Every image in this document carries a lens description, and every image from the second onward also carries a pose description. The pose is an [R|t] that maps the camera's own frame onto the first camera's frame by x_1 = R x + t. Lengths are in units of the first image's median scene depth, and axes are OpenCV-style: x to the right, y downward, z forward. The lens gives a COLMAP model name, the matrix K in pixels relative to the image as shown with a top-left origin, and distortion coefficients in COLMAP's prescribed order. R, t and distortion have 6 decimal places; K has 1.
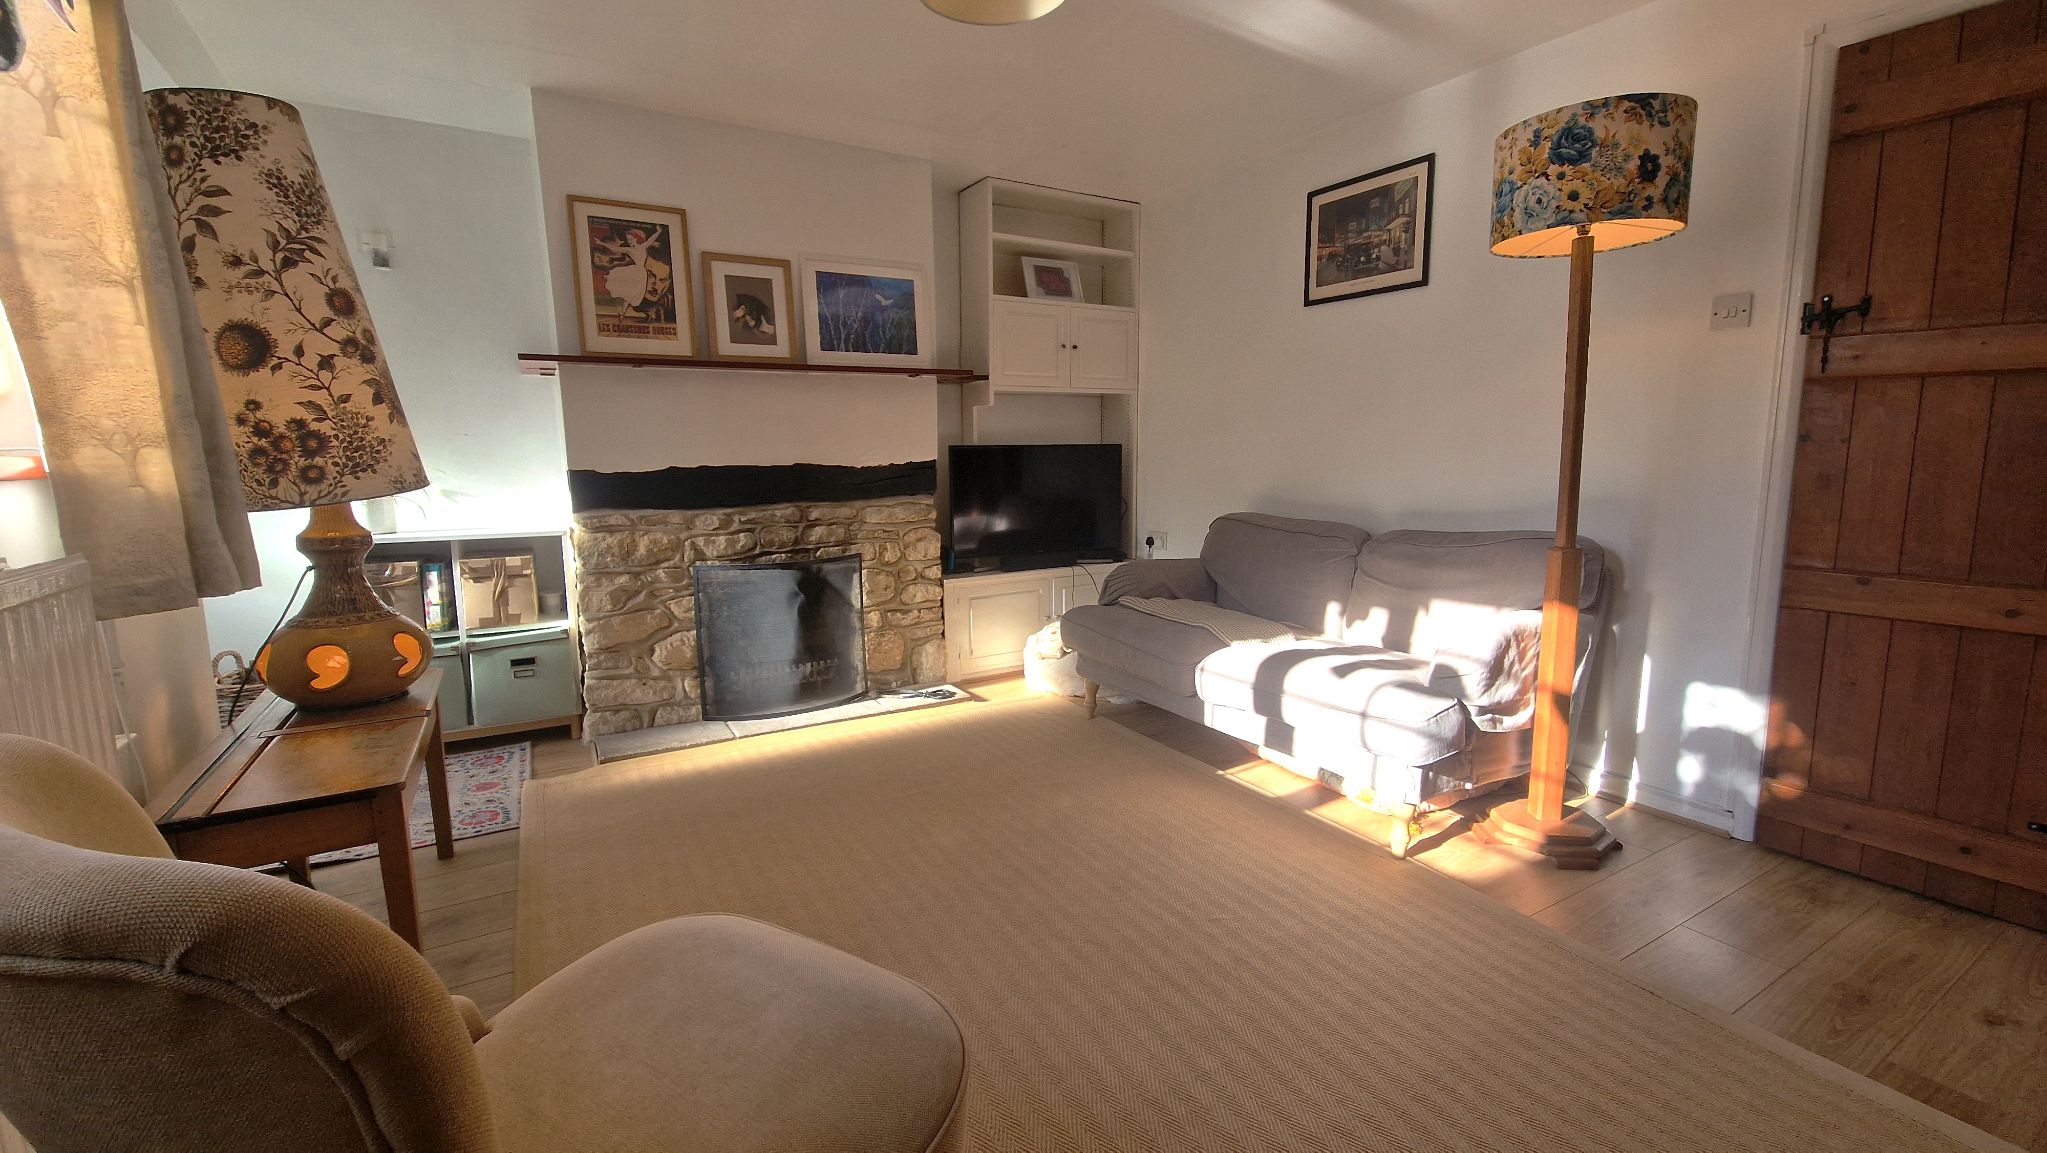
lens RADIAL K [[843.5, 0, 1019.5], [0, 843.5, 572.0], [0, 0, 1]] dist [-0.003468, 0.000694]
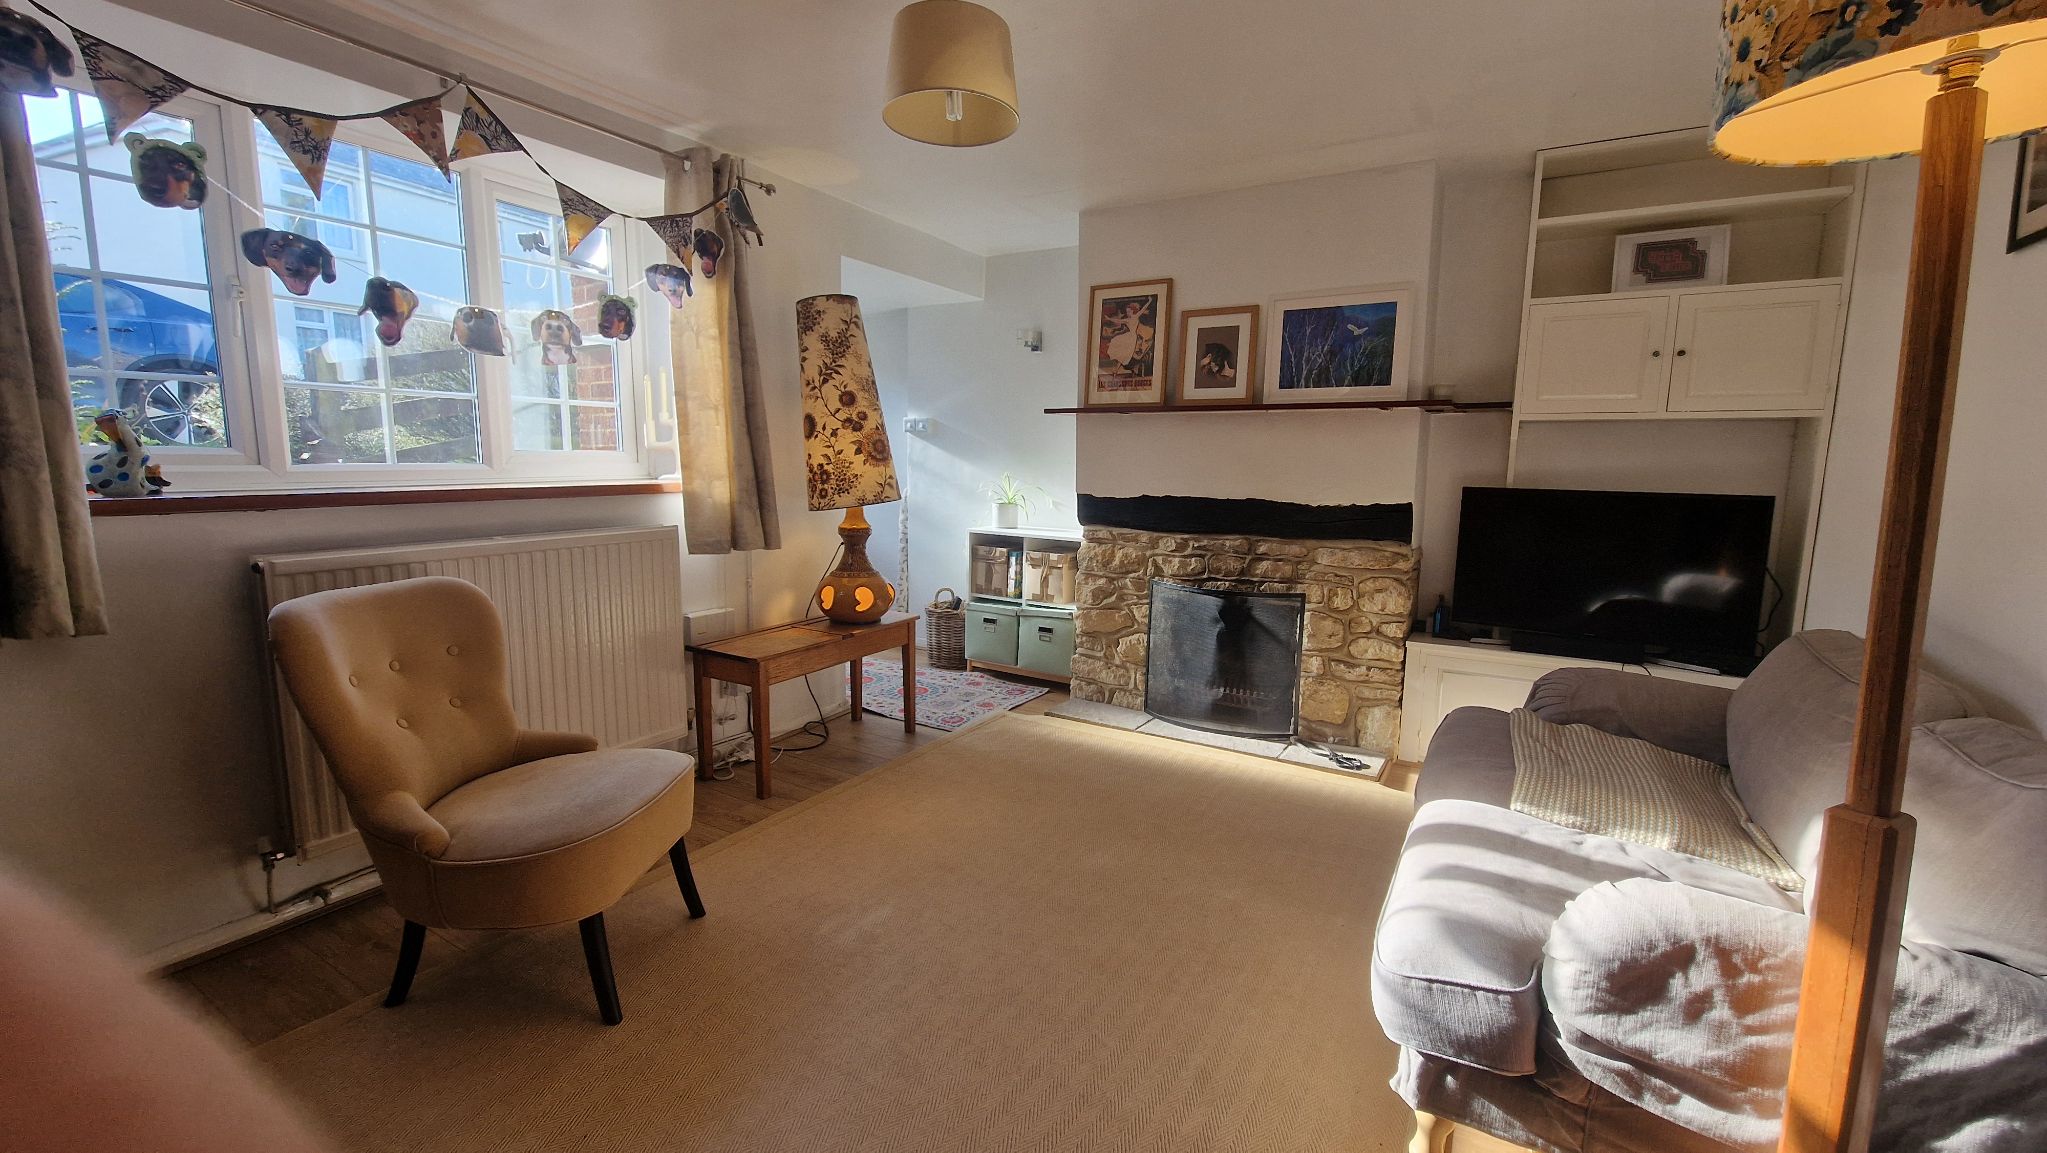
lens RADIAL K [[843.5, 0, 1017.3], [0, 843.5, 570.9], [0, 0, 1]] dist [-0.003468, 0.000694]
pose [[0.469222, 0.136893, -0.872405, 0.574709], [-0.144282, 0.986521, 0.077198, -0.086946], [0.871214, 0.089650, 0.482649, 0.280721]]
